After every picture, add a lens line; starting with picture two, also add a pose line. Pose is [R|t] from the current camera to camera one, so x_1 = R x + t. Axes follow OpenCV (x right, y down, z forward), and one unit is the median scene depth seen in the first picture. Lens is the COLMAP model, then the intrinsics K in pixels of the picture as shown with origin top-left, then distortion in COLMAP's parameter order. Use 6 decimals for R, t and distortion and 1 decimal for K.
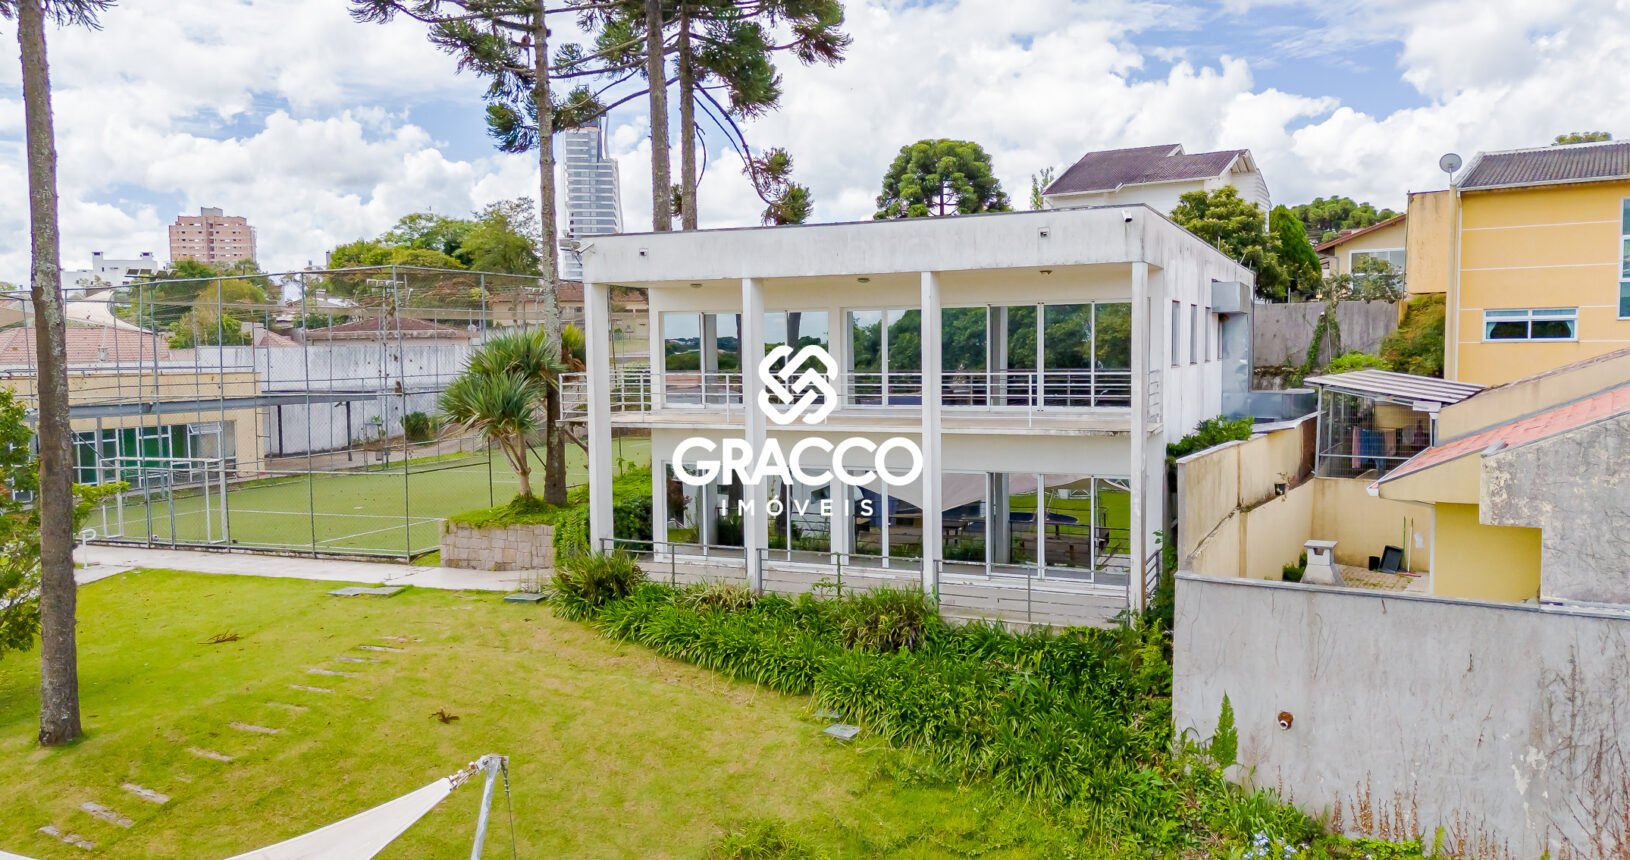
lens RADIAL K [[1185.1, 0, 824.8], [0, 1185.1, 433.7], [0, 0, 1]] dist [0.049936, -0.040158]
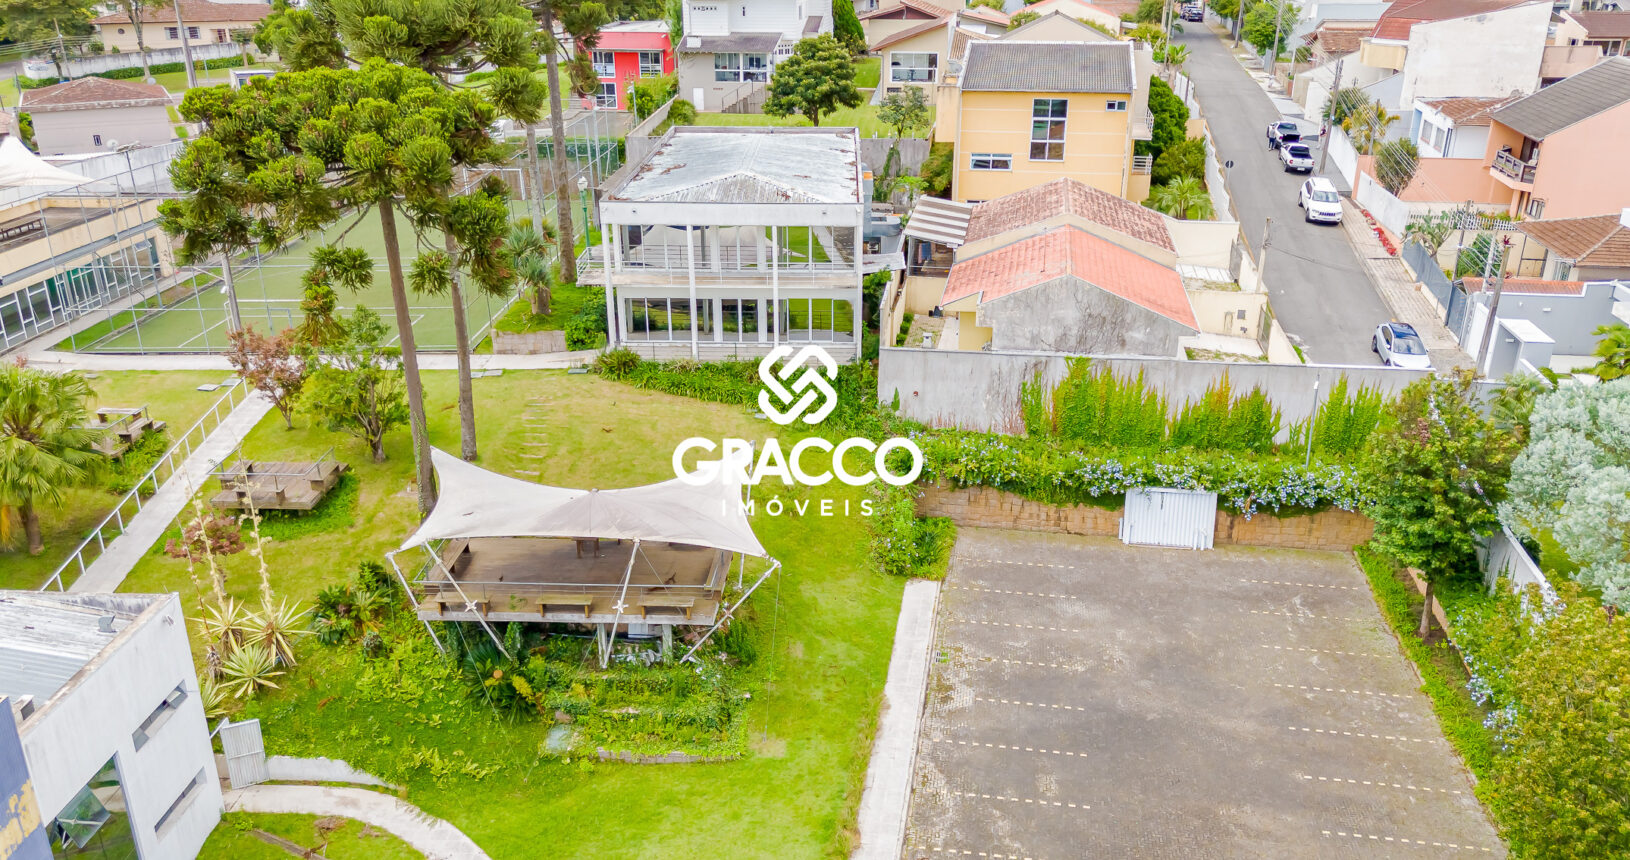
lens RADIAL K [[1185.1, 0, 824.8], [0, 1185.1, 433.7], [0, 0, 1]] dist [0.049936, -0.040158]
pose [[0.920117, -0.132382, 0.368591, -0.702903], [0.013535, 0.951327, 0.307886, -0.439541], [-0.391409, -0.278302, 0.877124, -1.158697]]
